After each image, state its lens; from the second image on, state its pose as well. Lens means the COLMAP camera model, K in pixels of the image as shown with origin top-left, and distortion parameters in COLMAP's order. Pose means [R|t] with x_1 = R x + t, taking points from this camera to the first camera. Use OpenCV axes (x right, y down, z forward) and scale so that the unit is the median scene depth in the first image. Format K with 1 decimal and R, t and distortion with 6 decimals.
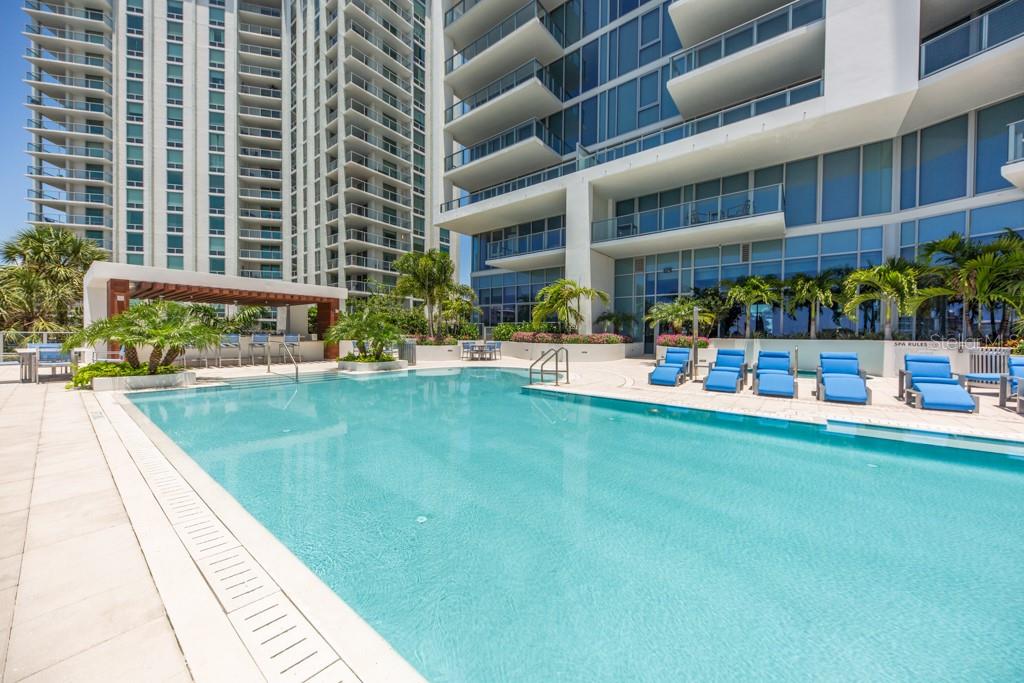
lens RADIAL K [[371.2, 0, 508.6], [0, 371.2, 342.4], [0, 0, 1]] dist [0.000917, 0.000047]
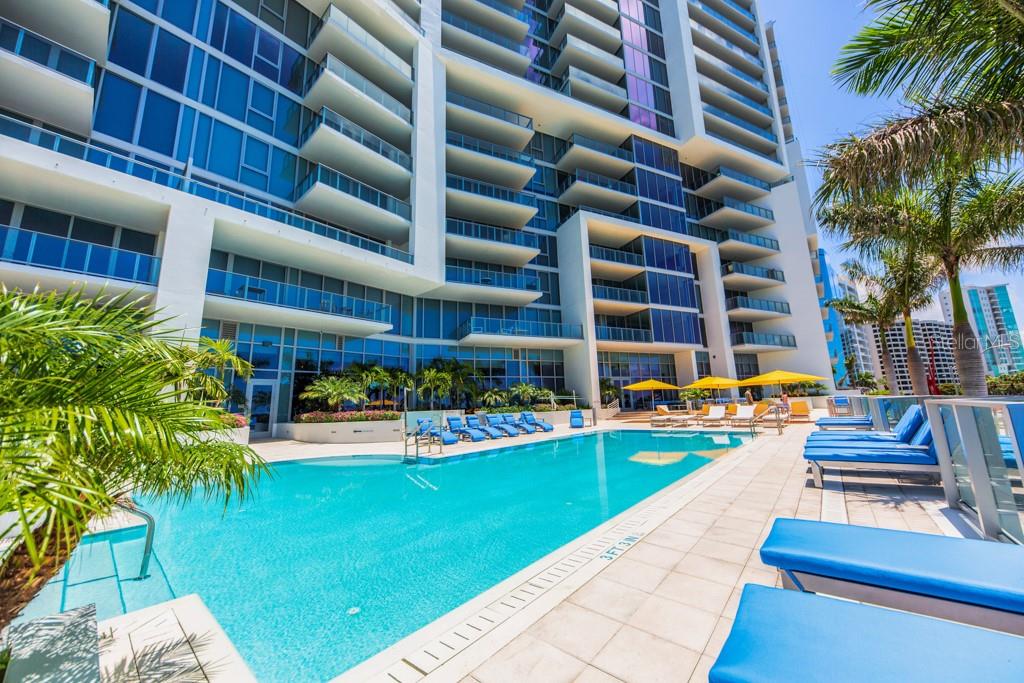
lens RADIAL K [[354.9, 0, 502.3], [0, 354.9, 340.2], [0, 0, 1]] dist [-0.000490, 0.000001]
pose [[0.044434, 0.171451, 0.984190, -0.404041], [0.051458, 0.983463, -0.173647, -0.013762], [-0.997686, 0.058360, 0.034876, 0.334925]]
